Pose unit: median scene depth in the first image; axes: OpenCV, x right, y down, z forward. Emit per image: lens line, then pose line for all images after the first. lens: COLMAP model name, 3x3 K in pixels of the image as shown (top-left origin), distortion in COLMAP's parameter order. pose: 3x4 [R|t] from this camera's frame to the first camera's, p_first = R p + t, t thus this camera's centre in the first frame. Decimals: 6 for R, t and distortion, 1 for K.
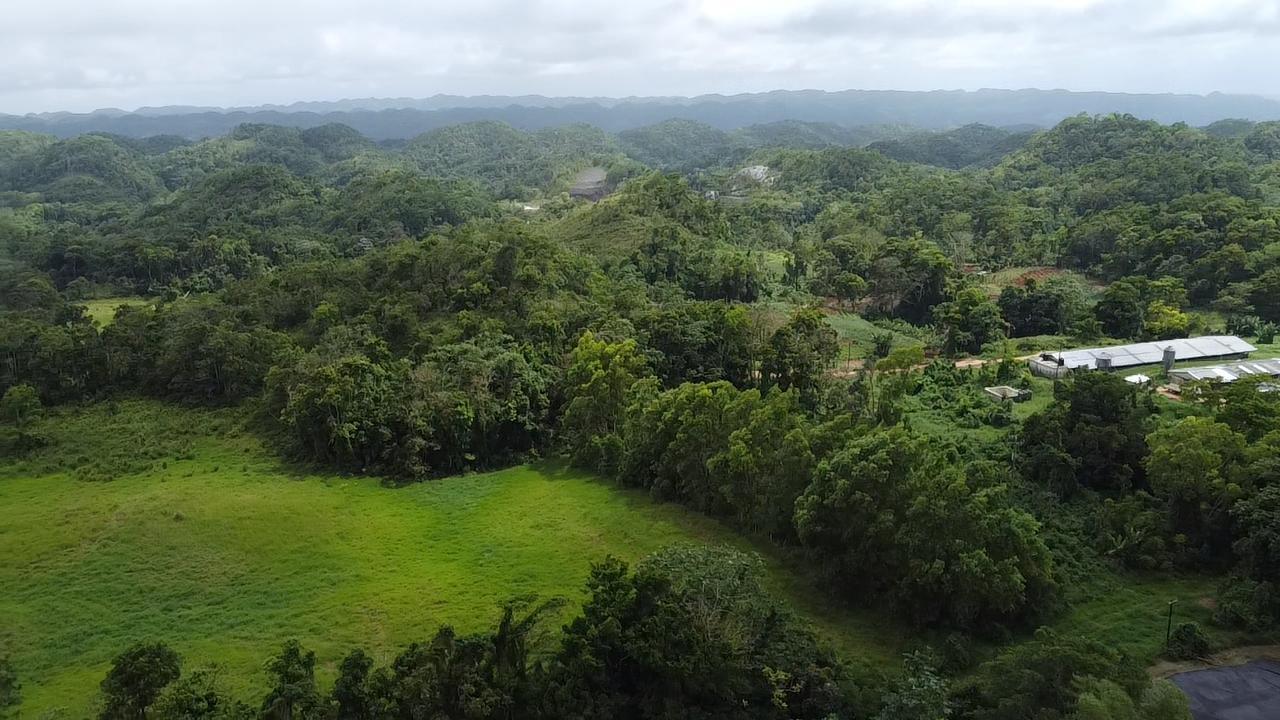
lens RADIAL K [[961.9, 0, 633.8], [0, 961.9, 357.7], [0, 0, 1]] dist [0.002191, -0.006991]
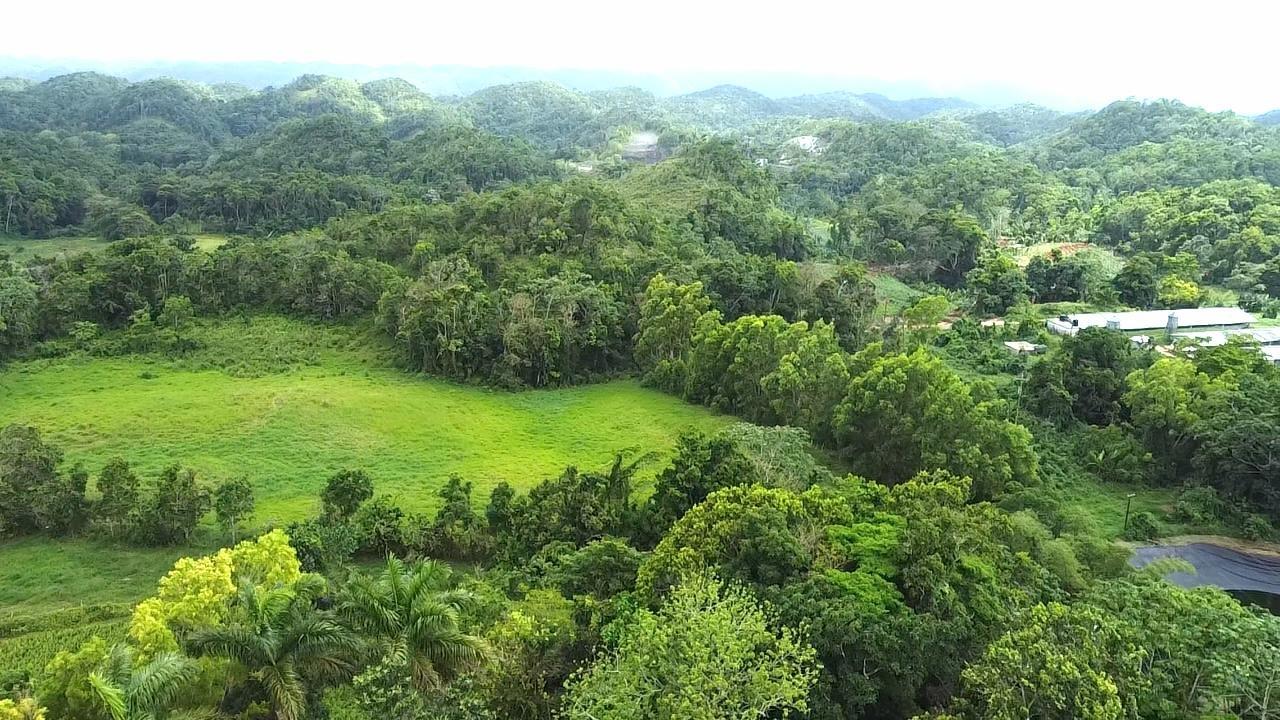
lens RADIAL K [[961.9, 0, 633.3], [0, 961.9, 360.2], [0, 0, 1]] dist [0.002191, -0.006991]
pose [[0.998153, 0.049260, -0.035548, -0.025482], [-0.047887, 0.998111, 0.038496, 0.026942], [0.037377, -0.036723, 0.998626, -0.127509]]
